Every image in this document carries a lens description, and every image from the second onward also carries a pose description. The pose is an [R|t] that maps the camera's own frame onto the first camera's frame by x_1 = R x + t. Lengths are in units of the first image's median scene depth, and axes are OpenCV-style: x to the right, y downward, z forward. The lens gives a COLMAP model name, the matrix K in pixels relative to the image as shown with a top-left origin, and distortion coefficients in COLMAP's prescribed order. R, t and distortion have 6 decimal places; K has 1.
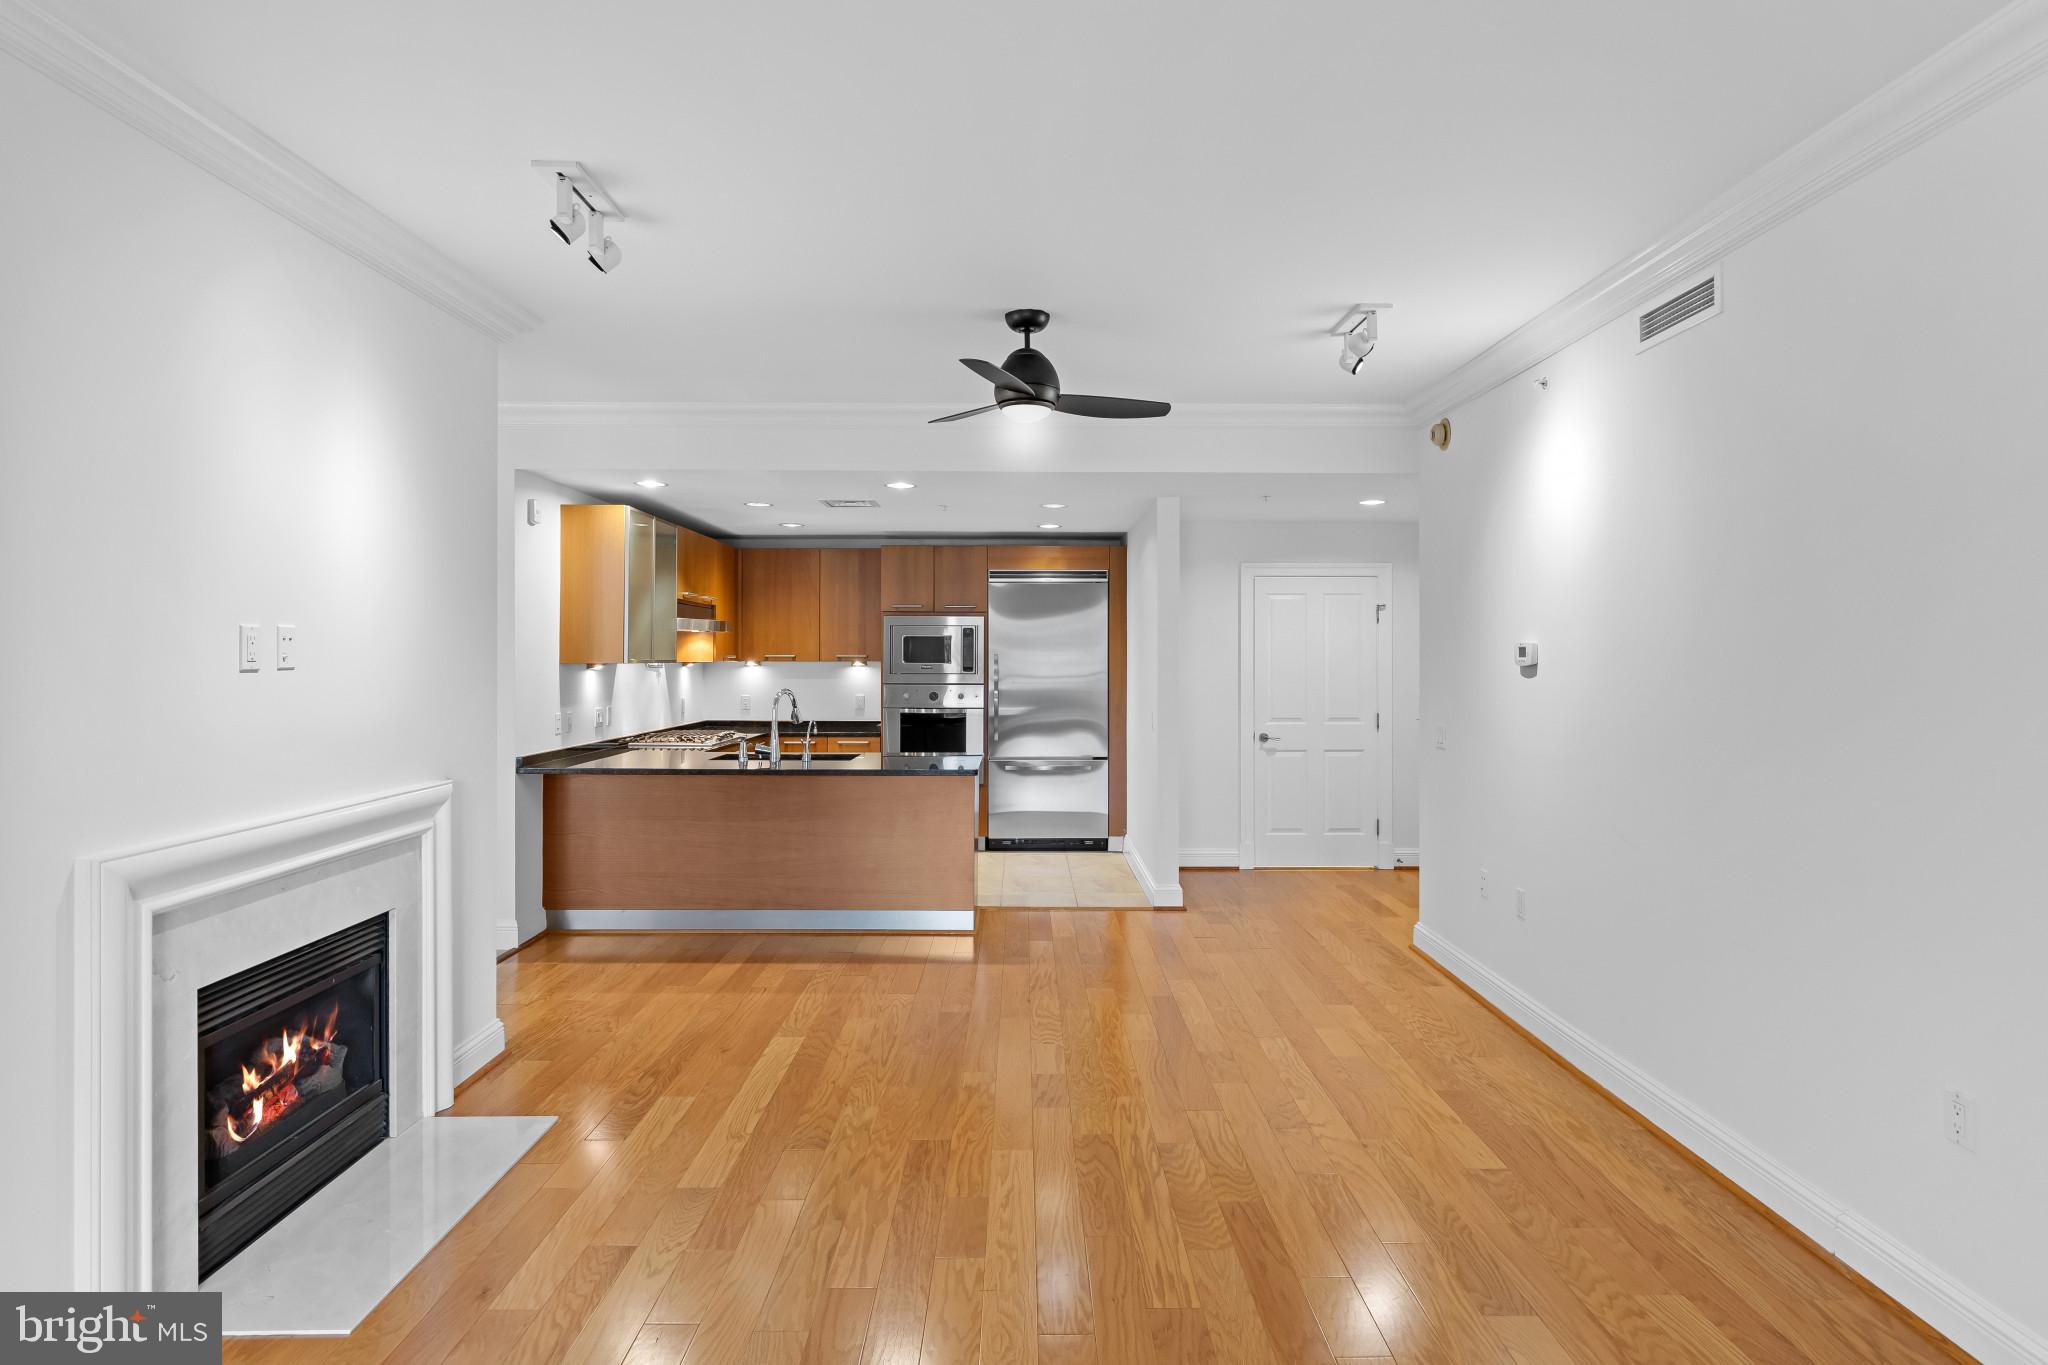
lens RADIAL K [[1096.8, 0, 1024.3], [0, 1096.8, 660.4], [0, 0, 1]] dist [0.000180, -0.000183]
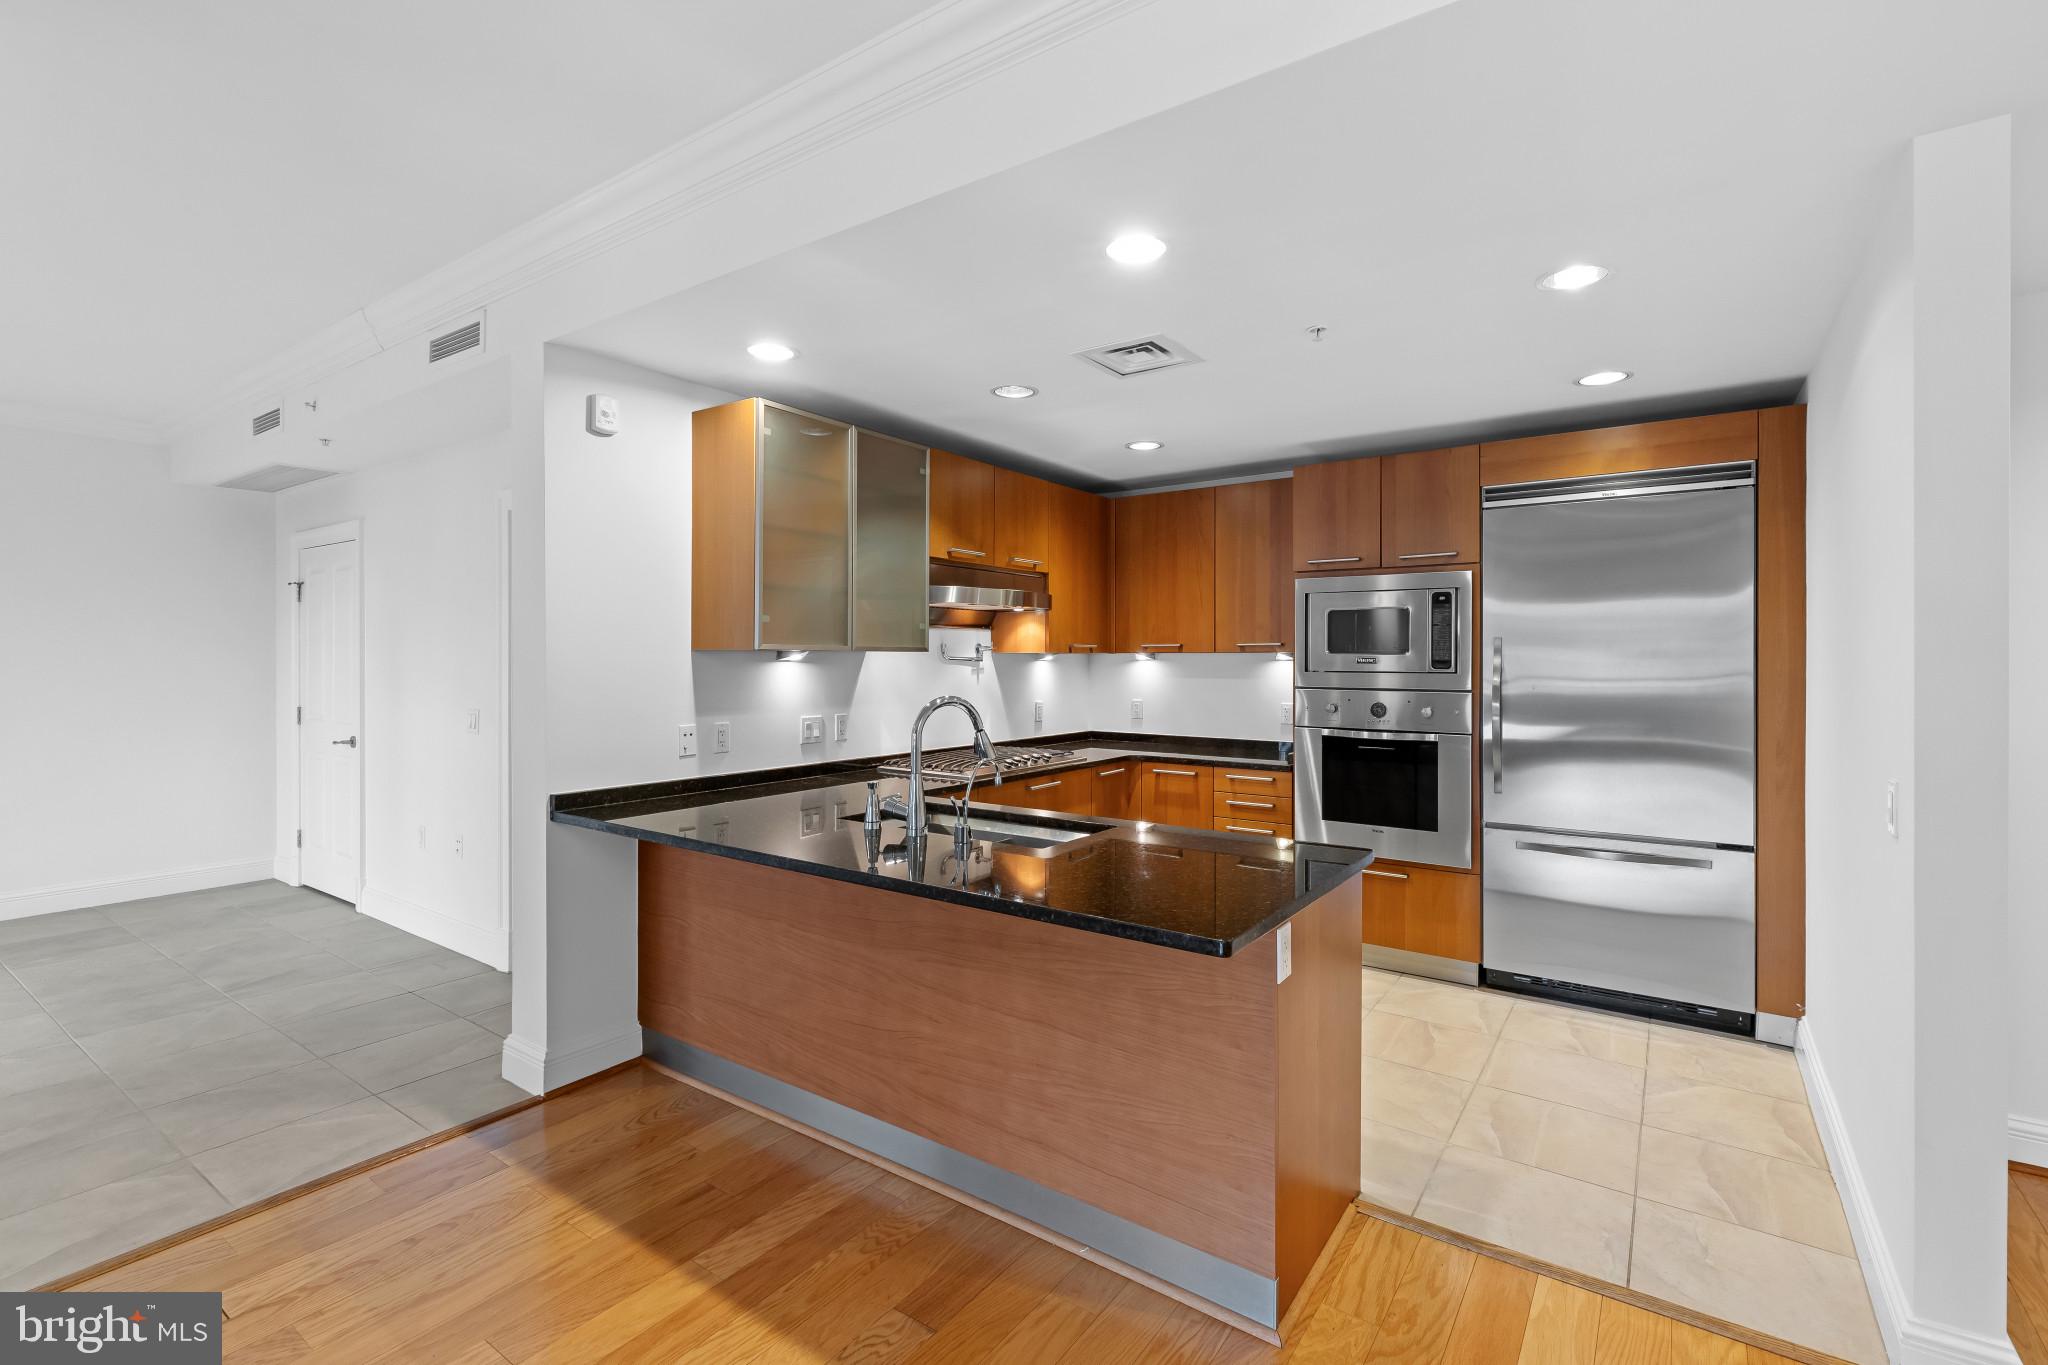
lens RADIAL K [[925.3, 0, 1026.3], [0, 925.3, 660.0], [0, 0, 1]] dist [0.002853, -0.000106]
pose [[0.815661, 0.000013, -0.578530, 0.050854], [-0.001479, 0.999997, -0.002063, 0.007140], [0.578528, 0.002538, 0.815658, 0.486100]]
